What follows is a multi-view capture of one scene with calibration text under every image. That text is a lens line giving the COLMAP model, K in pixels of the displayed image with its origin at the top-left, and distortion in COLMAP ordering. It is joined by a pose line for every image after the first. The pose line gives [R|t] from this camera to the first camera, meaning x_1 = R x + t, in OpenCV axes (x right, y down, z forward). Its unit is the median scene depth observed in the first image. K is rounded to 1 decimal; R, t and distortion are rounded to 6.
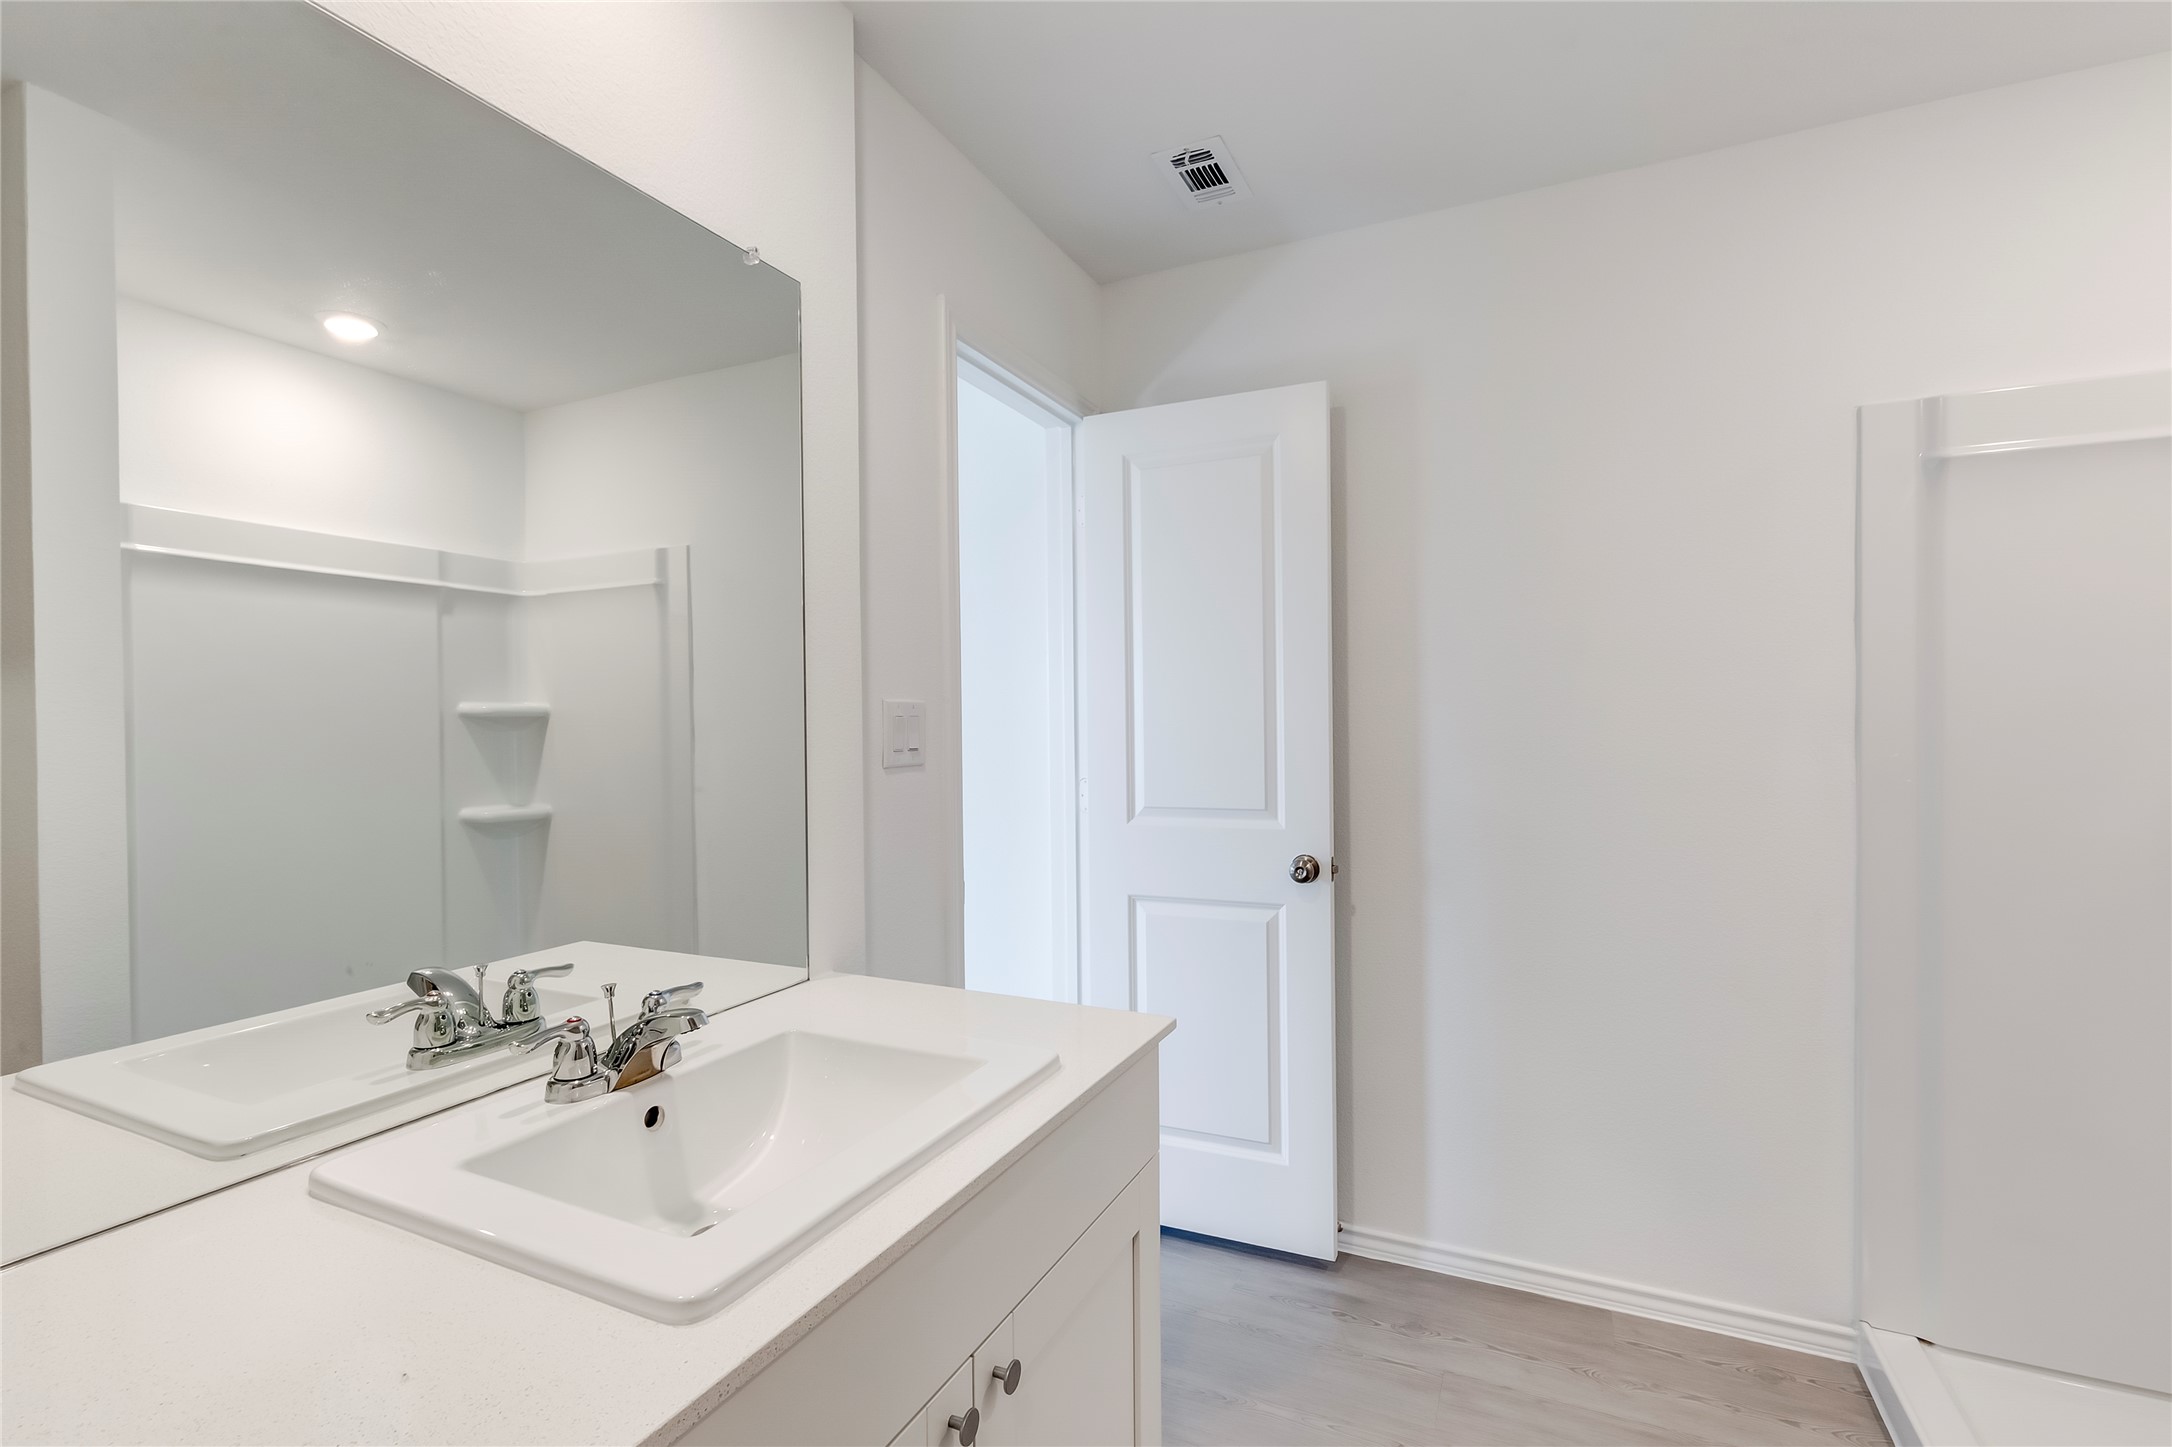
lens RADIAL K [[986.3, 0, 1082.7], [0, 986.3, 733.9], [0, 0, 1]] dist [0.007243, -0.002217]
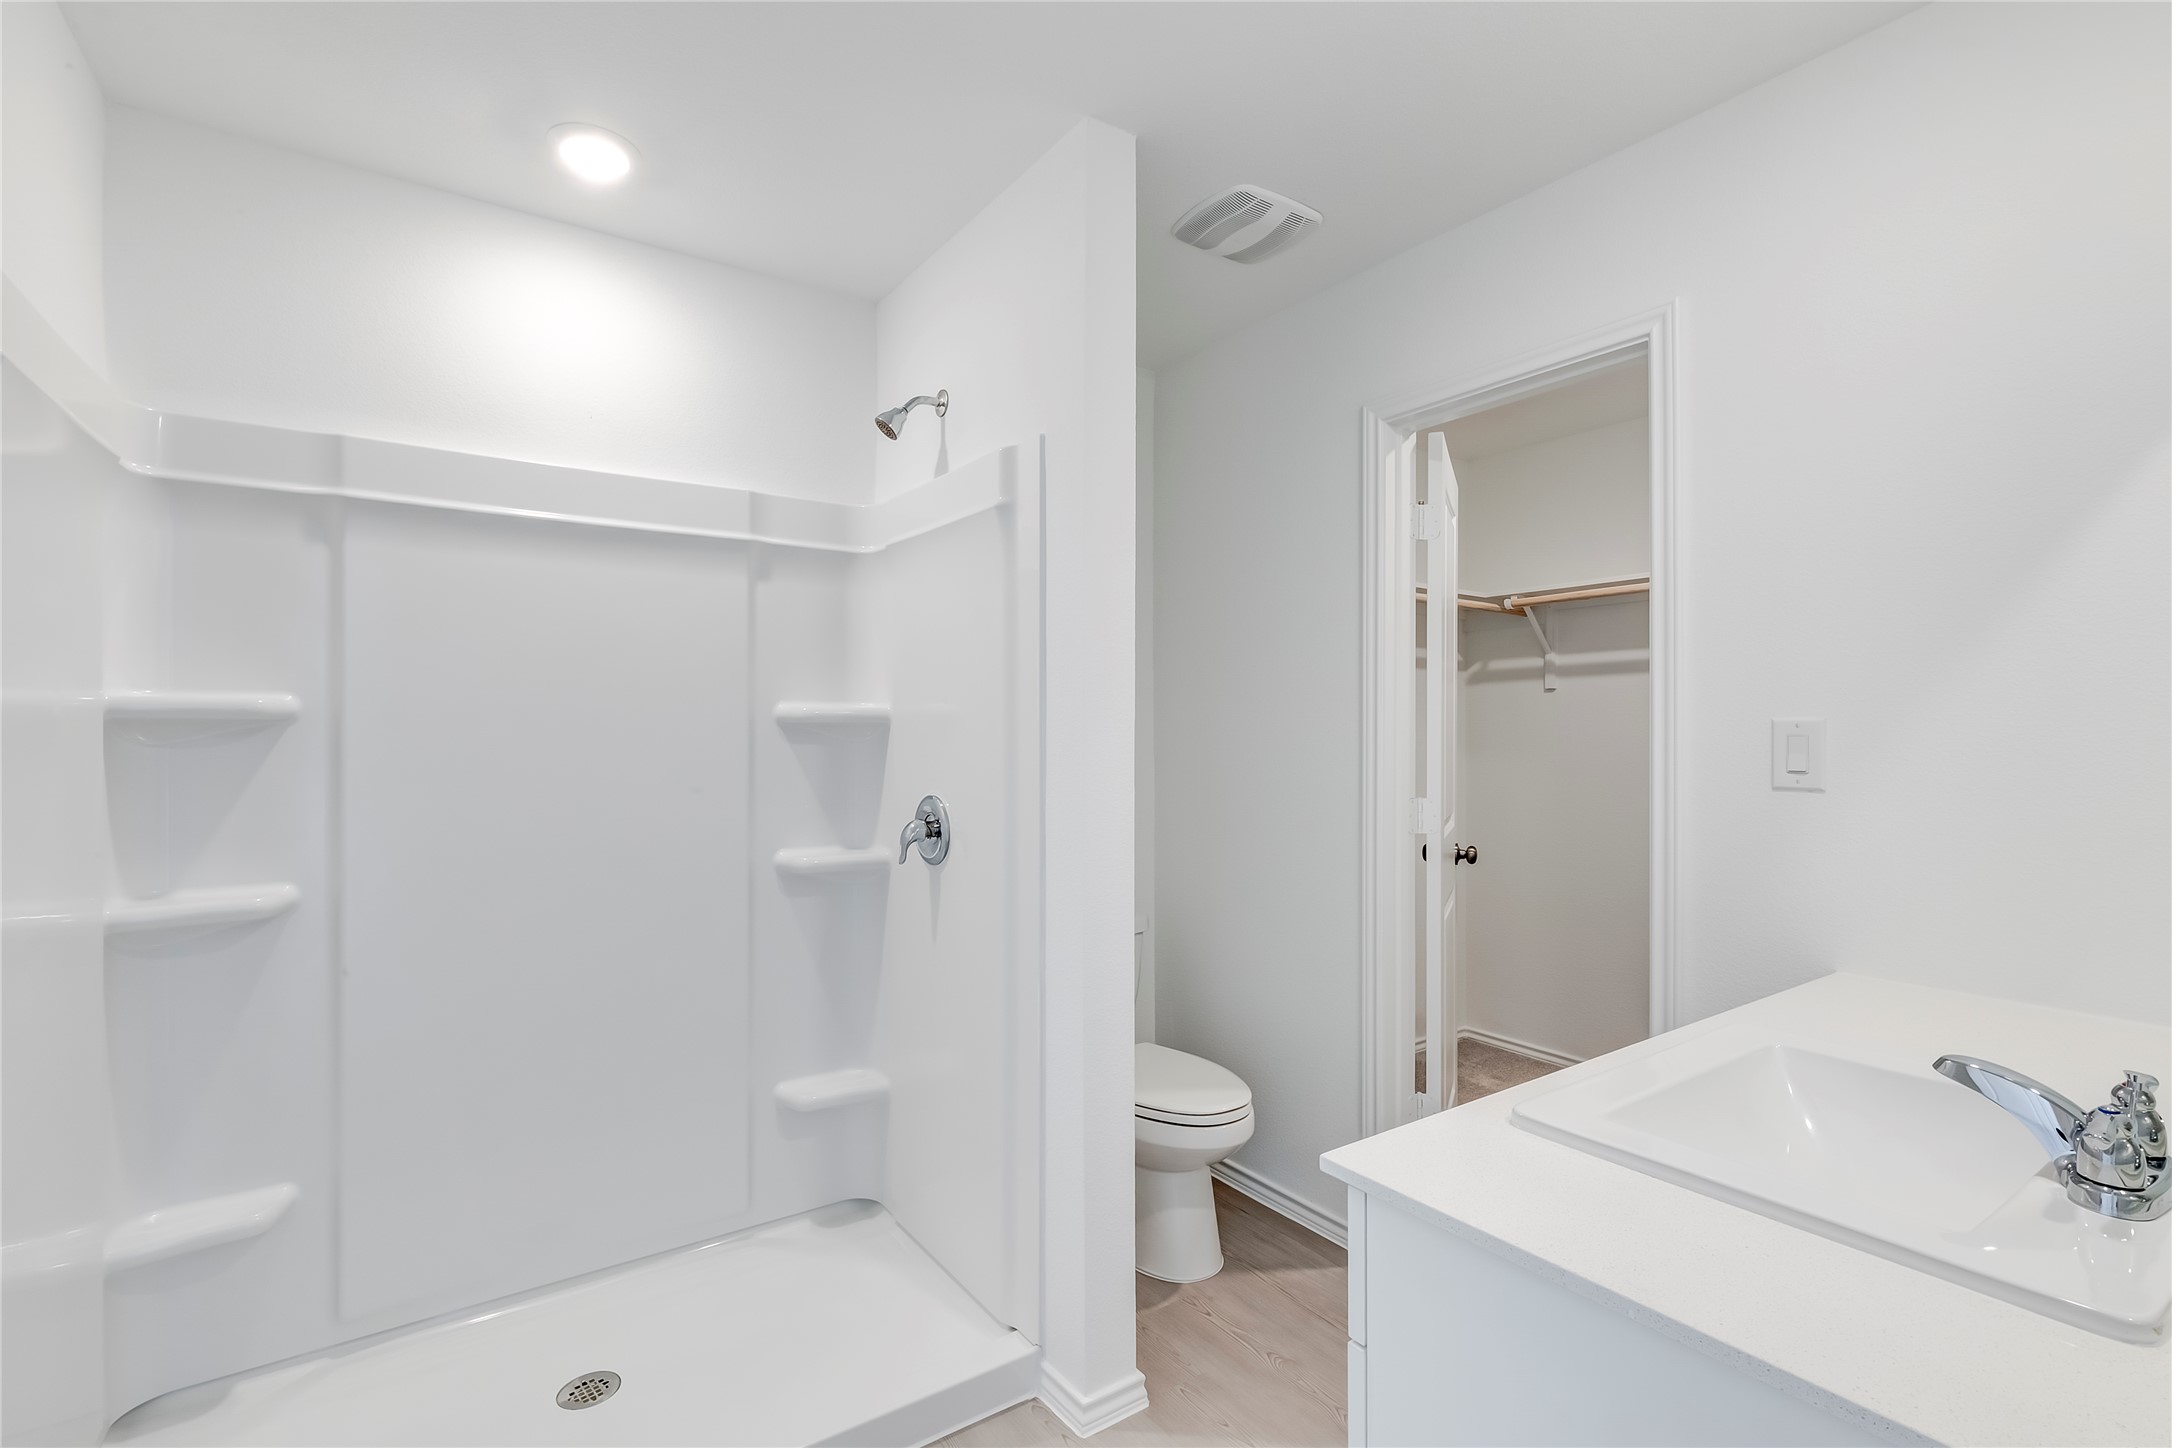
lens RADIAL K [[986.3, 0, 1082.9], [0, 986.3, 733.4], [0, 0, 1]] dist [0.007243, -0.002217]
pose [[0.874026, 0.011275, -0.485748, -0.087654], [-0.013631, 0.999906, -0.001318, -0.011631], [0.485688, 0.007773, 0.874098, 0.483410]]
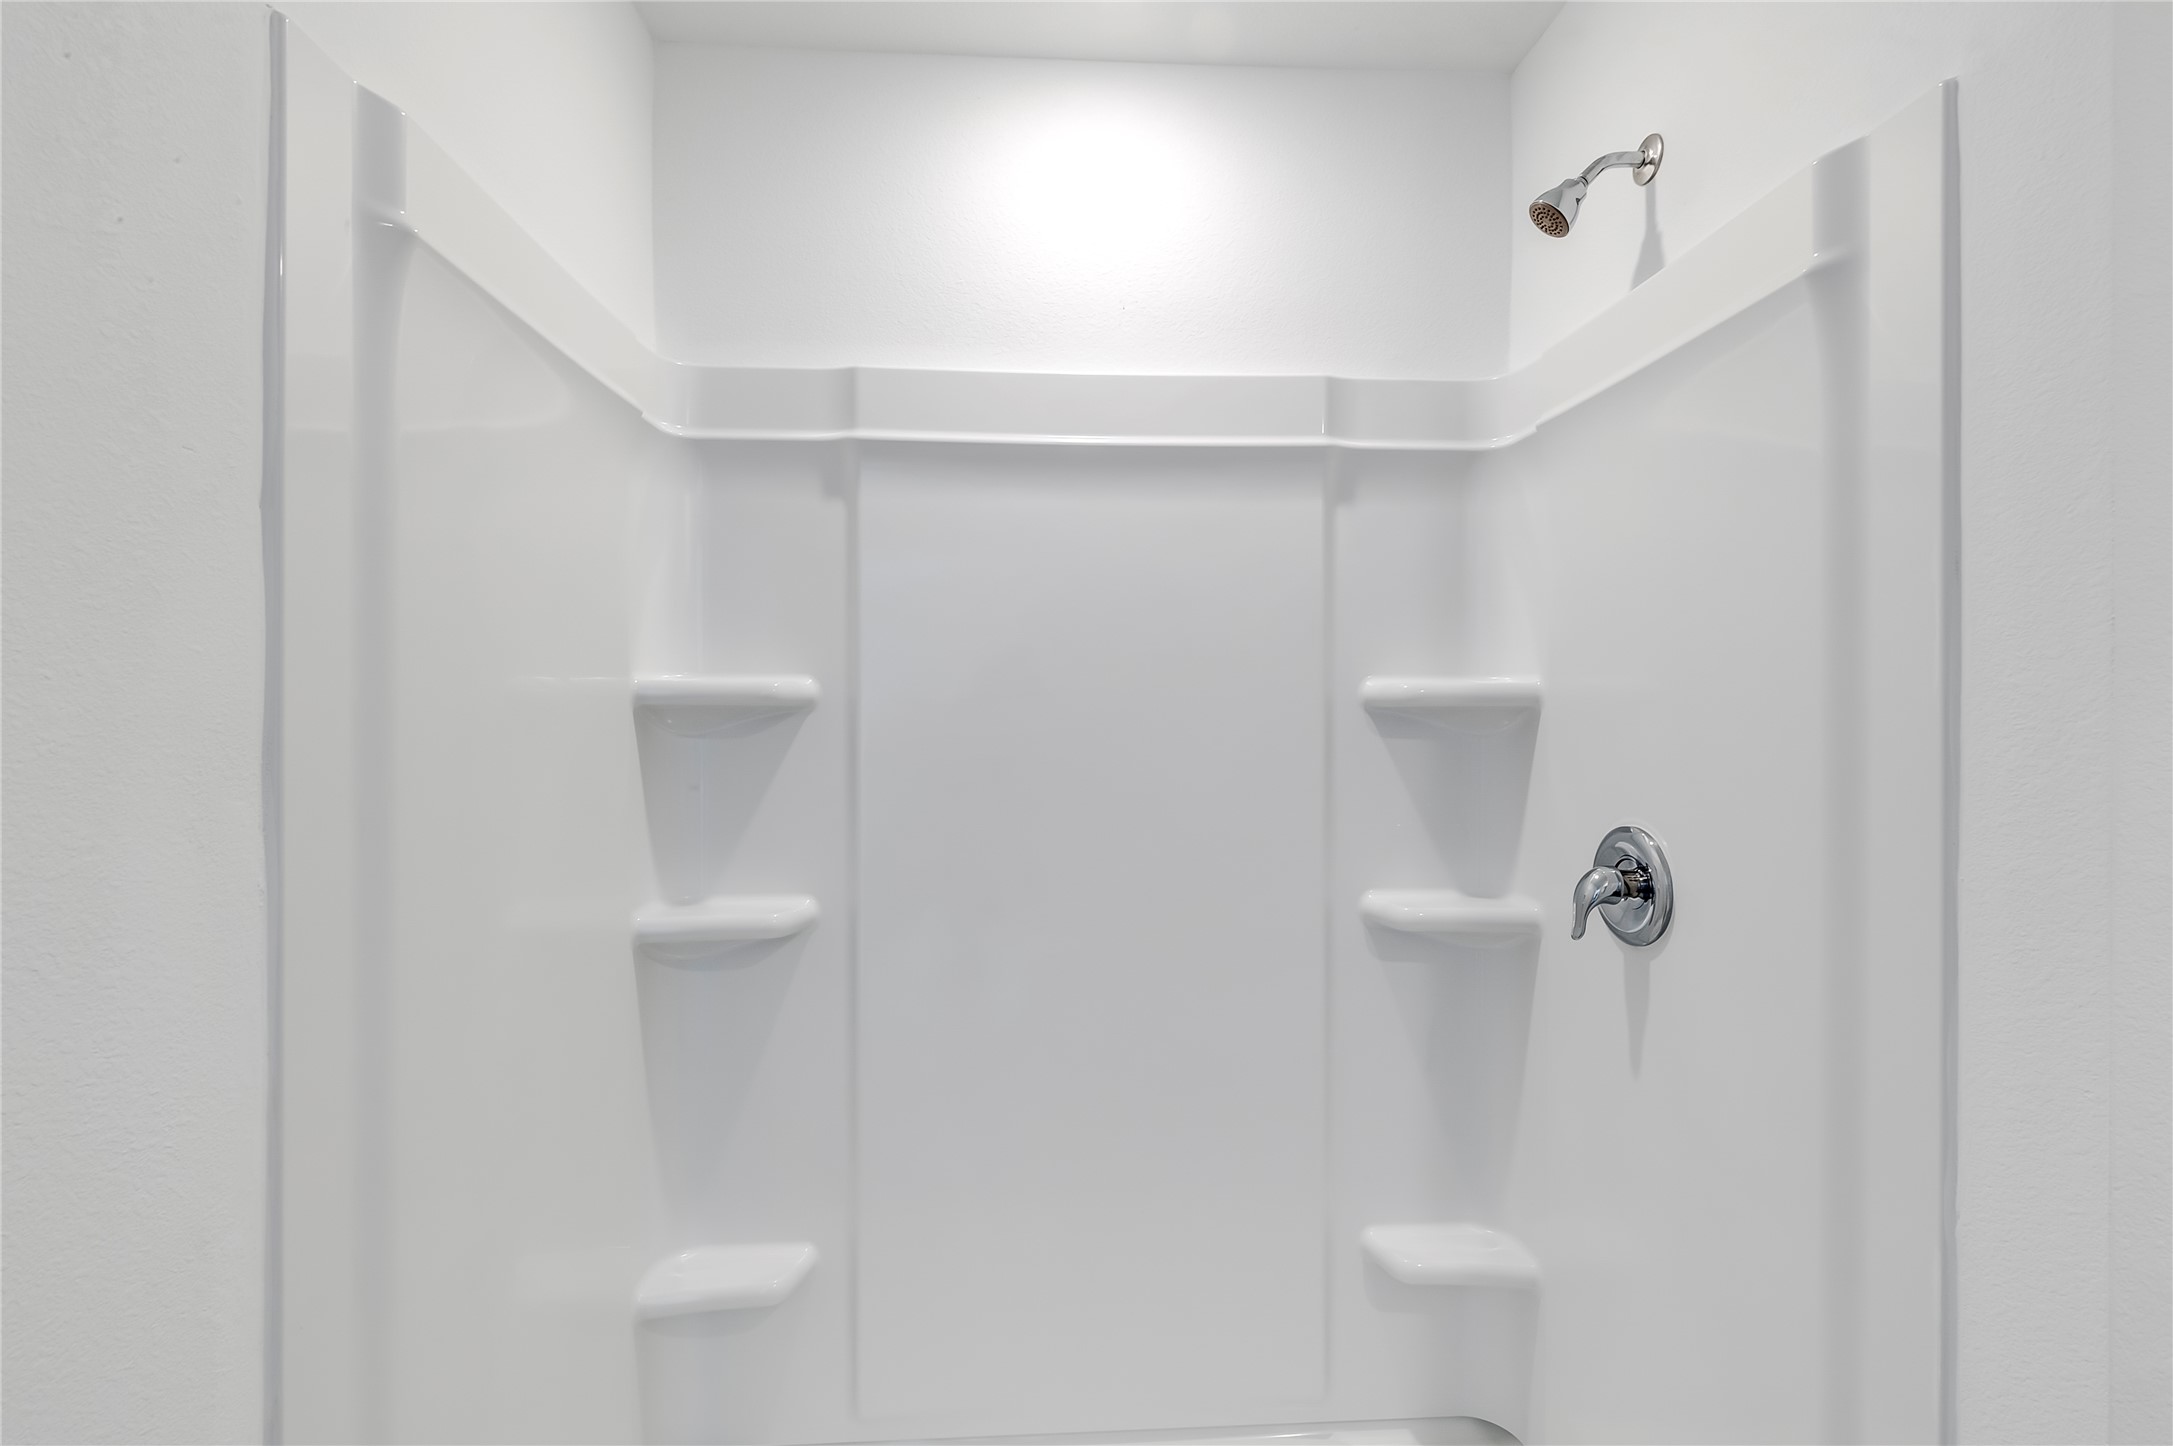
lens RADIAL K [[986.8, 0, 1079.6], [0, 986.8, 733.3], [0, 0, 1]] dist [0.007243, -0.002217]
pose [[0.485122, 0.012922, -0.874351, -0.266115], [-0.011962, 0.999895, 0.008140, -0.006528], [0.874365, 0.006510, 0.485226, 0.636684]]
